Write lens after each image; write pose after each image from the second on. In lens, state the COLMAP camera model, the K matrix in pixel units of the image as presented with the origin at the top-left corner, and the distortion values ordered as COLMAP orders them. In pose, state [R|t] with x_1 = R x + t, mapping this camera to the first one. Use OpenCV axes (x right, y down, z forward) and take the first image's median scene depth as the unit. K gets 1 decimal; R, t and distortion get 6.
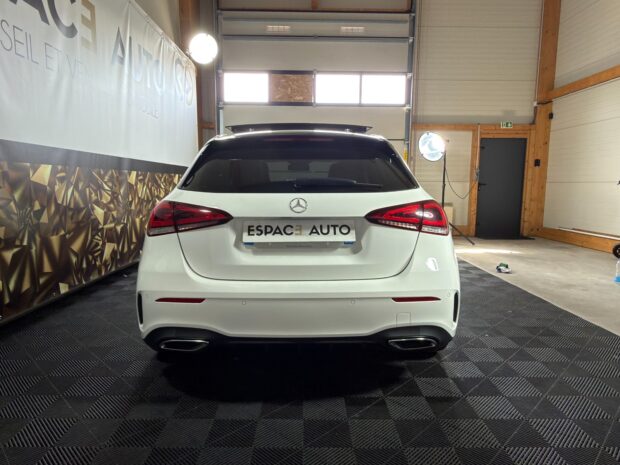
lens RADIAL K [[410.8, 0, 307.1], [0, 410.8, 212.7], [0, 0, 1]] dist [-0.005335, 0.005285]
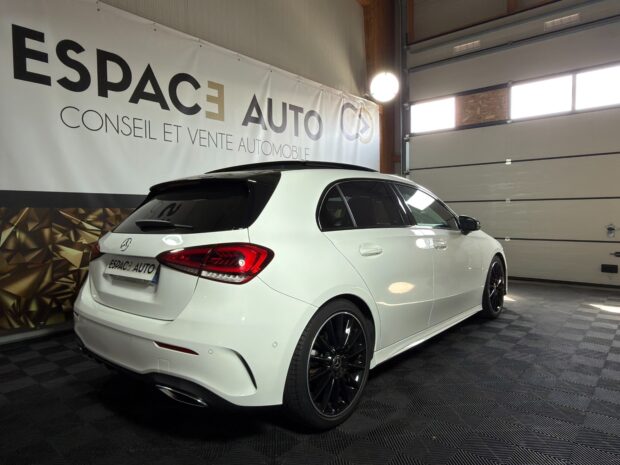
lens RADIAL K [[410.8, 0, 312.2], [0, 410.8, 211.8], [0, 0, 1]] dist [-0.005335, 0.005285]
pose [[0.755698, -0.020814, -0.654589, 0.264718], [-0.028144, 0.997539, -0.064210, -0.011903], [0.654315, 0.066946, 0.753253, 0.110084]]
